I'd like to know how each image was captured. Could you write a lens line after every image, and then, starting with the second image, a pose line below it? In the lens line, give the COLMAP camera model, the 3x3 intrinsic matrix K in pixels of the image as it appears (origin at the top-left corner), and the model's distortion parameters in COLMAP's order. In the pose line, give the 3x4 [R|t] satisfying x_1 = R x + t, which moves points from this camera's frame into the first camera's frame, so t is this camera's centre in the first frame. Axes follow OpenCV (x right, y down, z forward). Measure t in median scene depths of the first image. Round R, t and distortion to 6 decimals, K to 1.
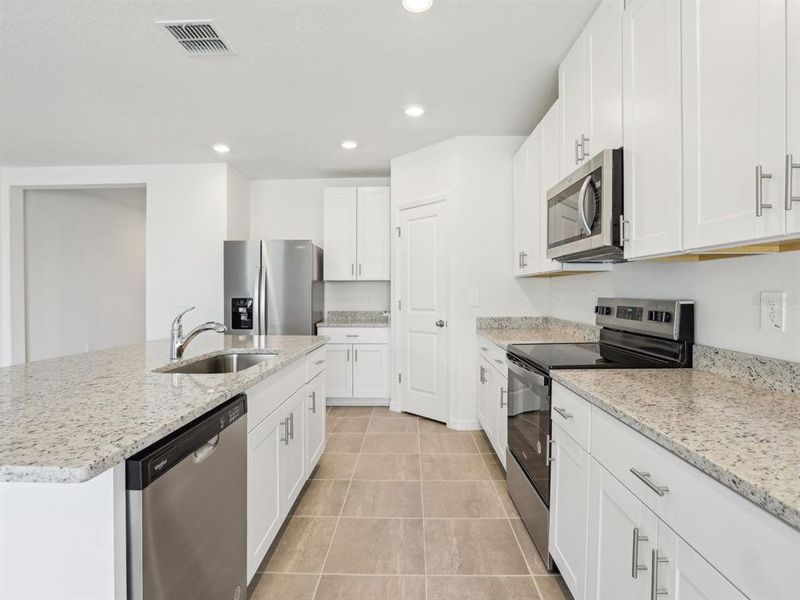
lens RADIAL K [[417.3, 0, 399.2], [0, 417.3, 295.5], [0, 0, 1]] dist [-0.054700, 0.026698]
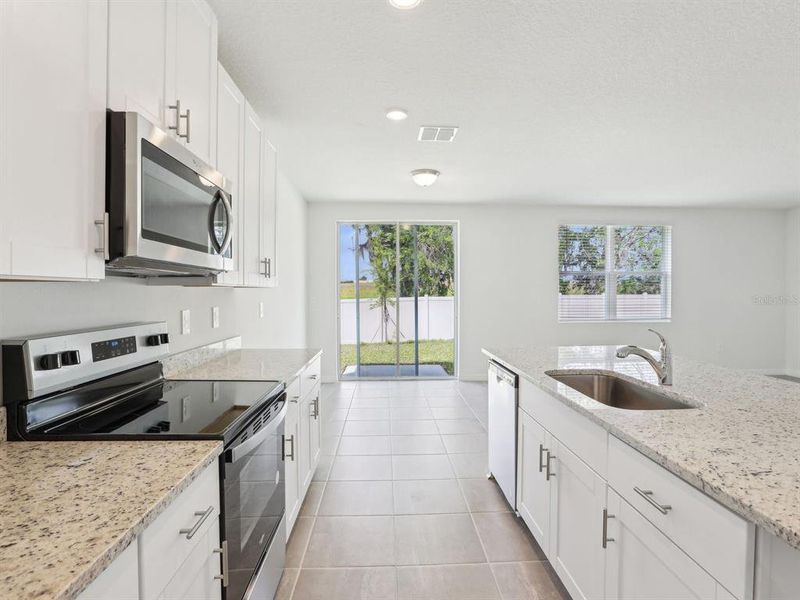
lens RADIAL K [[417.3, 0, 399.2], [0, 417.3, 295.5], [0, 0, 1]] dist [-0.054700, 0.026698]
pose [[-0.998731, 0.008506, -0.049648, 0.076563], [0.007613, 0.999806, 0.018145, -0.051366], [0.049792, 0.017744, -0.998602, 1.505791]]
